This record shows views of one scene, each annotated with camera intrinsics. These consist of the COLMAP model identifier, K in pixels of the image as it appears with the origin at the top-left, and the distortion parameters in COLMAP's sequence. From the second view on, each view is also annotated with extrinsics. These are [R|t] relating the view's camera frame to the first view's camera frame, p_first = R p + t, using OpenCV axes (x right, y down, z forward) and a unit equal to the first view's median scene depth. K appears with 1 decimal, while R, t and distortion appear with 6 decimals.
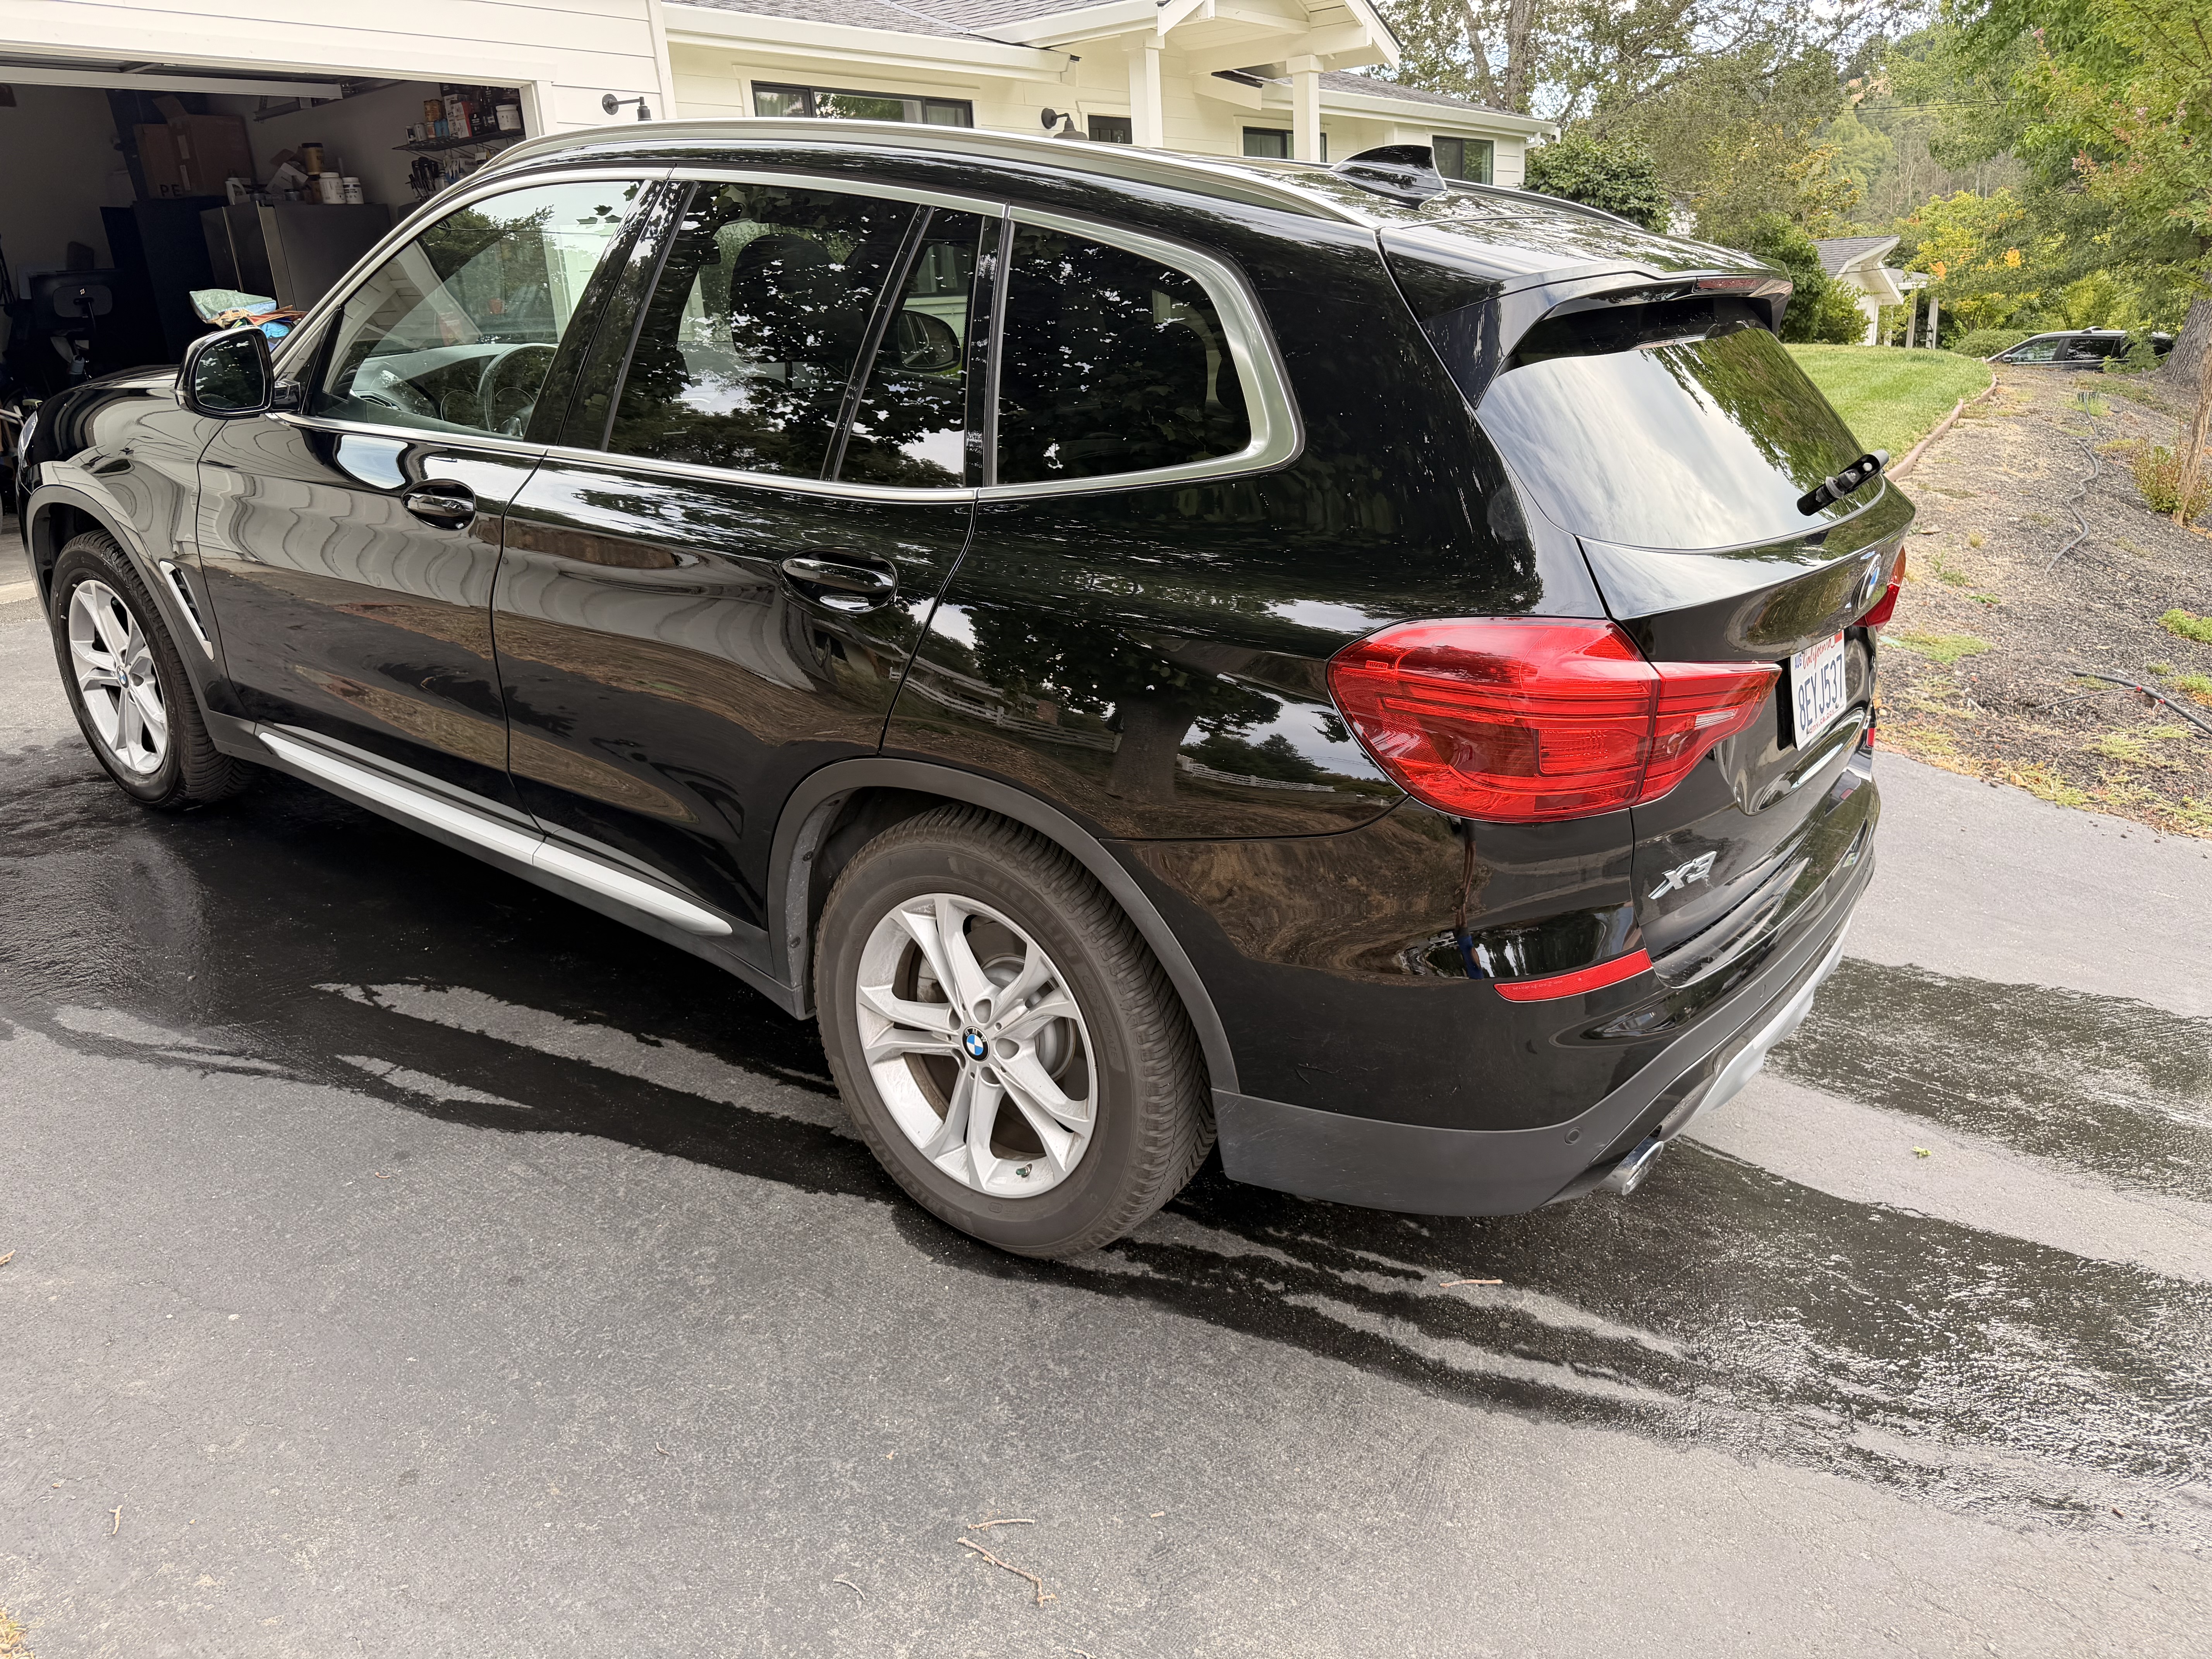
lens RADIAL K [[1600.8, 0, 977.8], [0, 1600.8, 833.9], [0, 0, 1]] dist [0.005536, 0.003735]
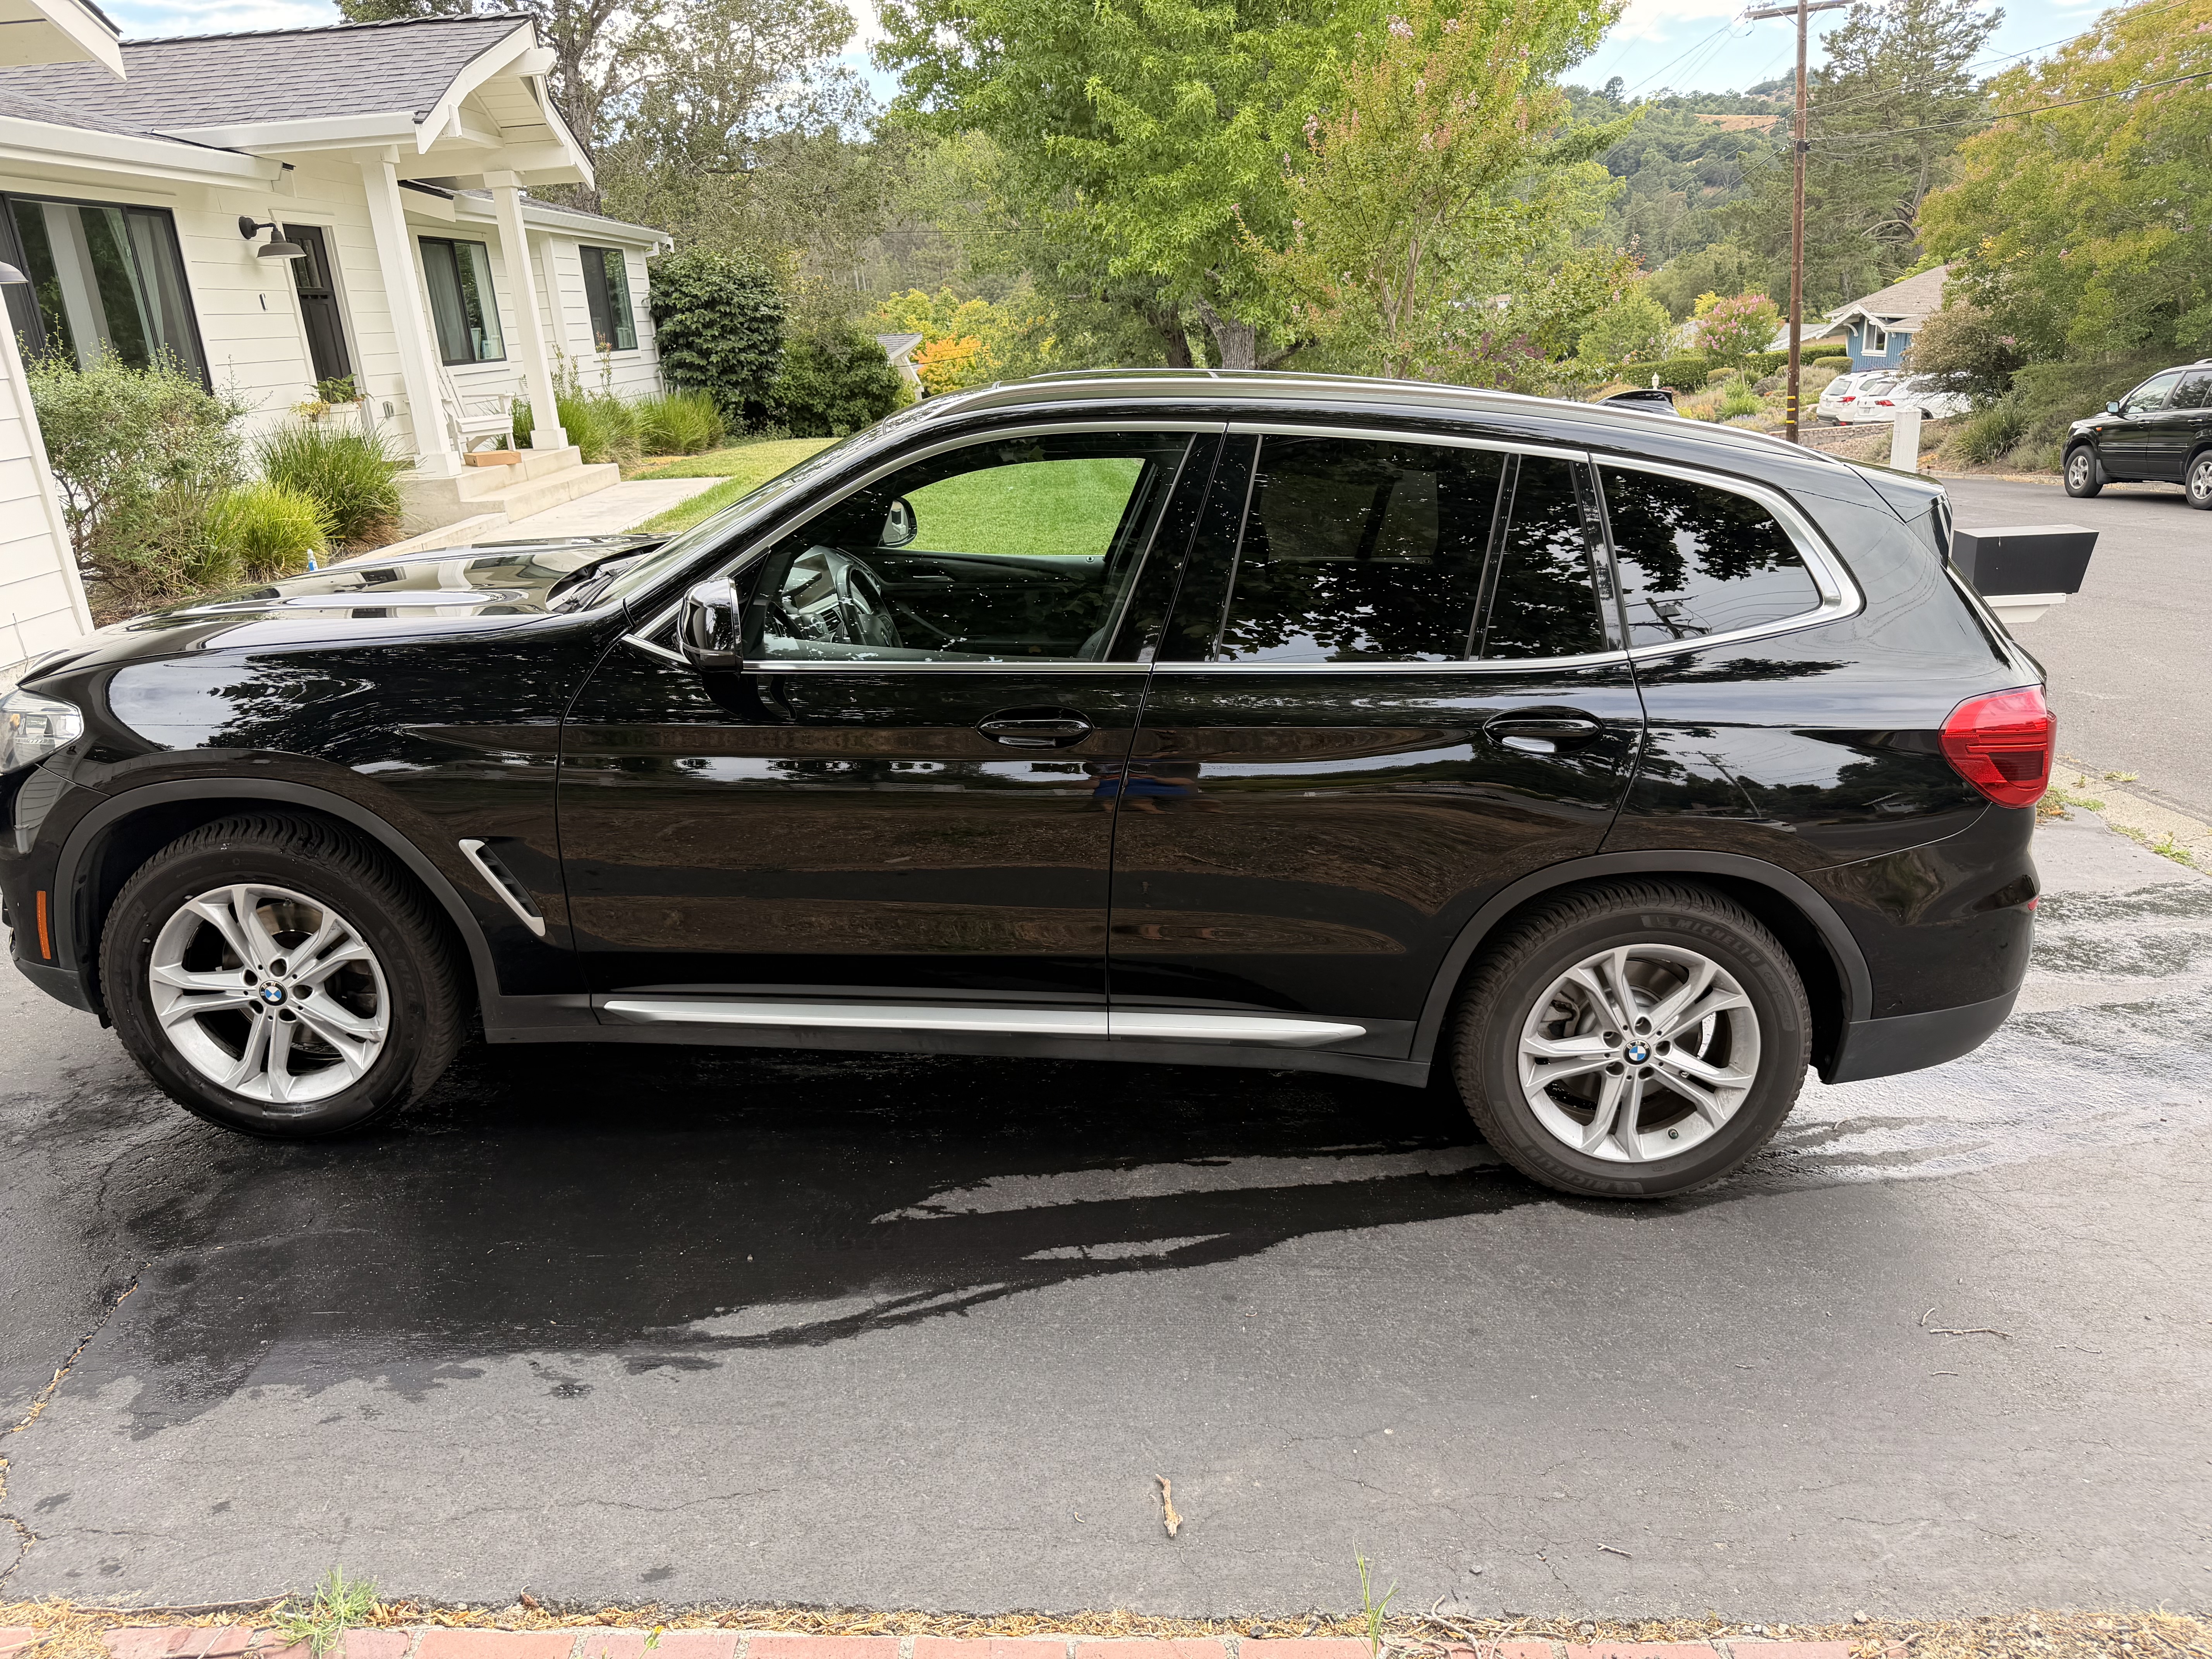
lens RADIAL K [[1709.6, 0, 1106.0], [0, 1709.6, 829.5], [0, 0, 1]] dist [-0.000672, -0.008696]
pose [[0.792789, -0.174850, 0.583878, -0.884128], [0.213508, 0.976938, 0.002655, -0.116340], [-0.570877, 0.122558, 0.811837, 0.038509]]
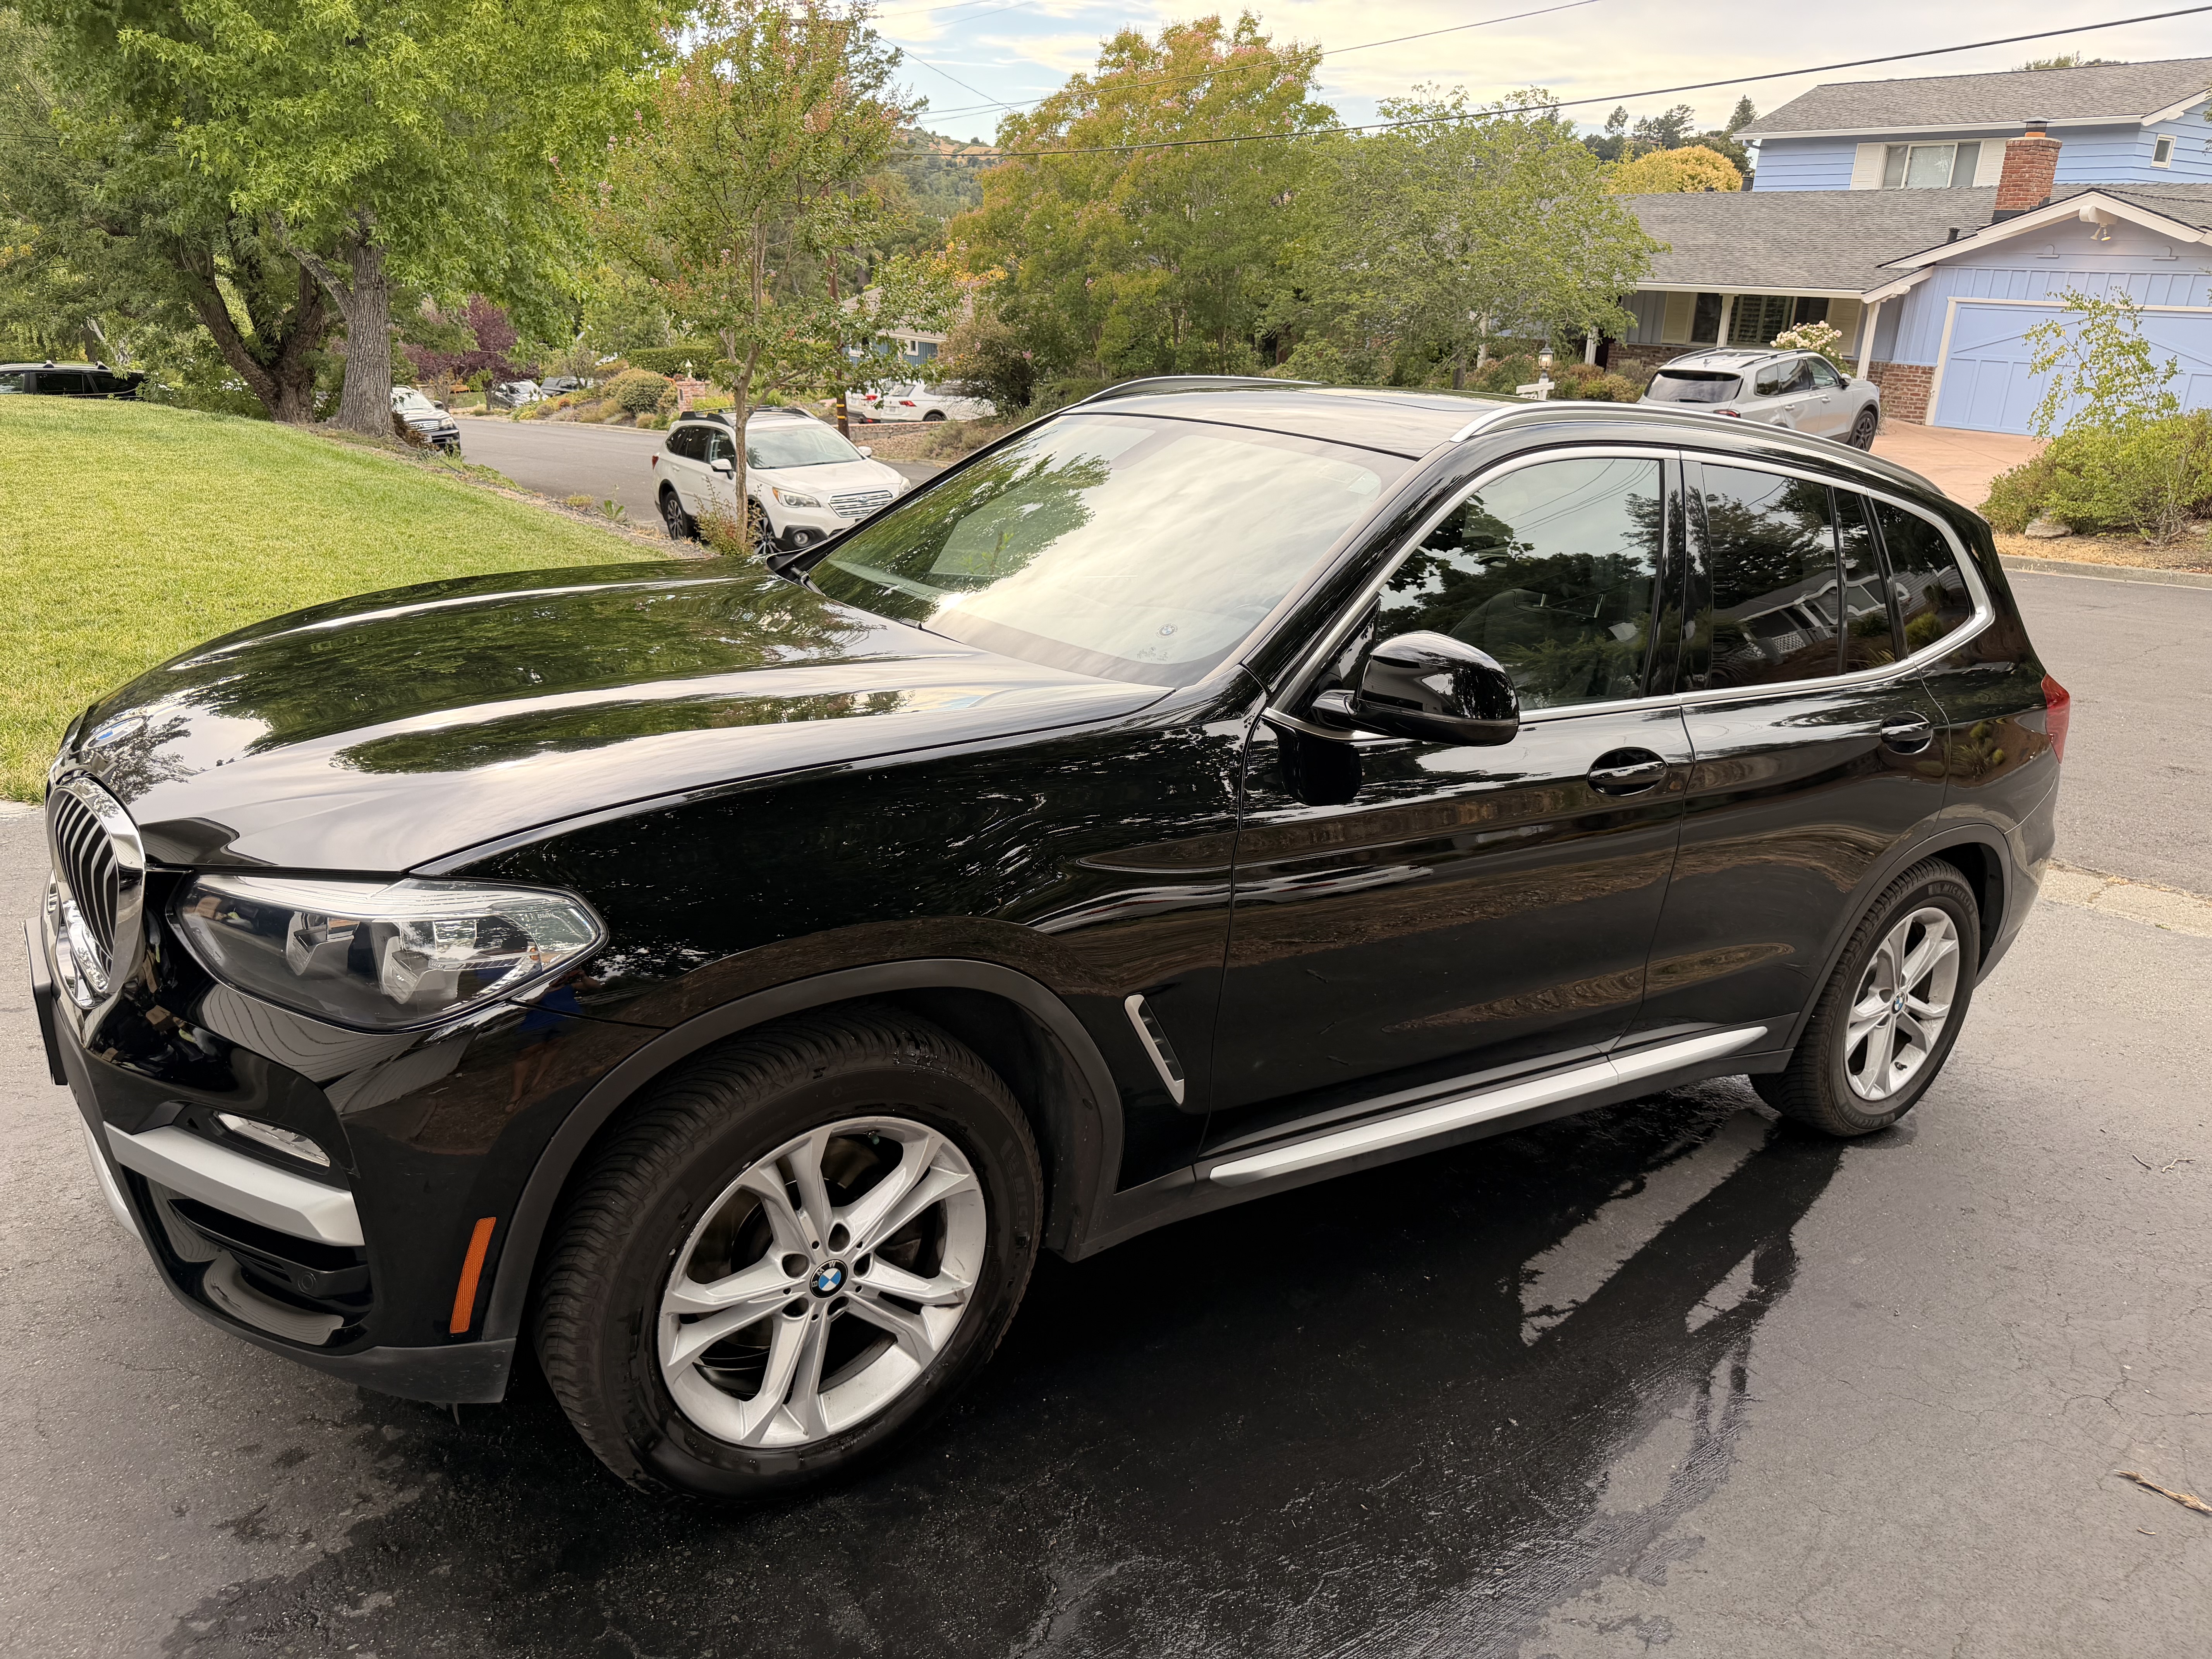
lens RADIAL K [[1708.6, 0, 1103.6], [0, 1708.6, 829.7], [0, 0, 1]] dist [-0.001082, -0.007909]
pose [[0.227902, -0.246426, 0.941985, -1.301246], [0.268709, 0.945792, 0.182411, -0.410785], [-0.935872, 0.211548, 0.281765, 0.913557]]
